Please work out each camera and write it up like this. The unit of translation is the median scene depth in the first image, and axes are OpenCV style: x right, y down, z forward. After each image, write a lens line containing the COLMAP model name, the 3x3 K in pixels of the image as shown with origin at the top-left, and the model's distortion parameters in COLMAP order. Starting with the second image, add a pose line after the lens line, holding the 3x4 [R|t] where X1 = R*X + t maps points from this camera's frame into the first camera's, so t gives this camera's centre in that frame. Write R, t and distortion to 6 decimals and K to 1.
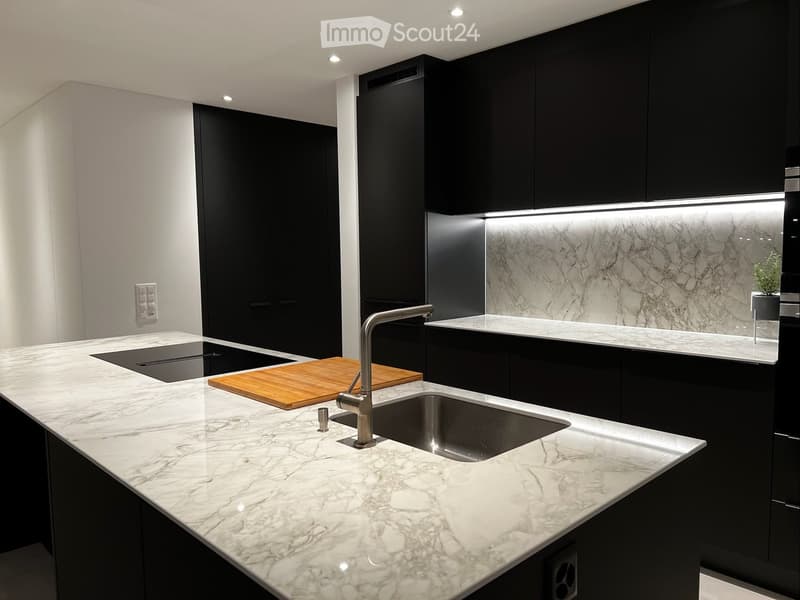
lens RADIAL K [[614.0, 0, 400.3], [0, 614.0, 301.6], [0, 0, 1]] dist [0.010640, 0.001903]
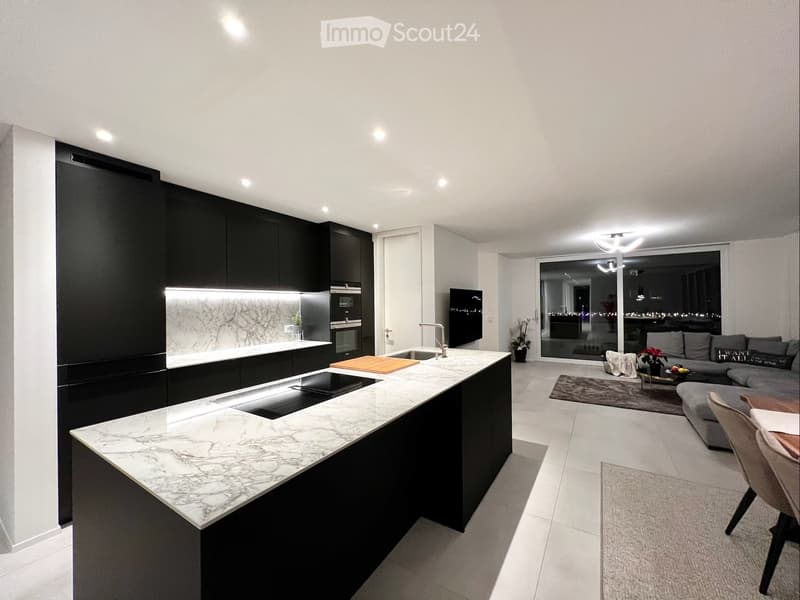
lens RADIAL K [[317.7, 0, 400.1], [0, 317.7, 300.5], [0, 0, 1]] dist [-0.000572, -0.000095]
pose [[-0.240102, 0.027753, 0.970351, -0.836342], [0.100837, 0.994897, -0.003504, -0.062404], [-0.965496, 0.097006, -0.241675, 0.738643]]
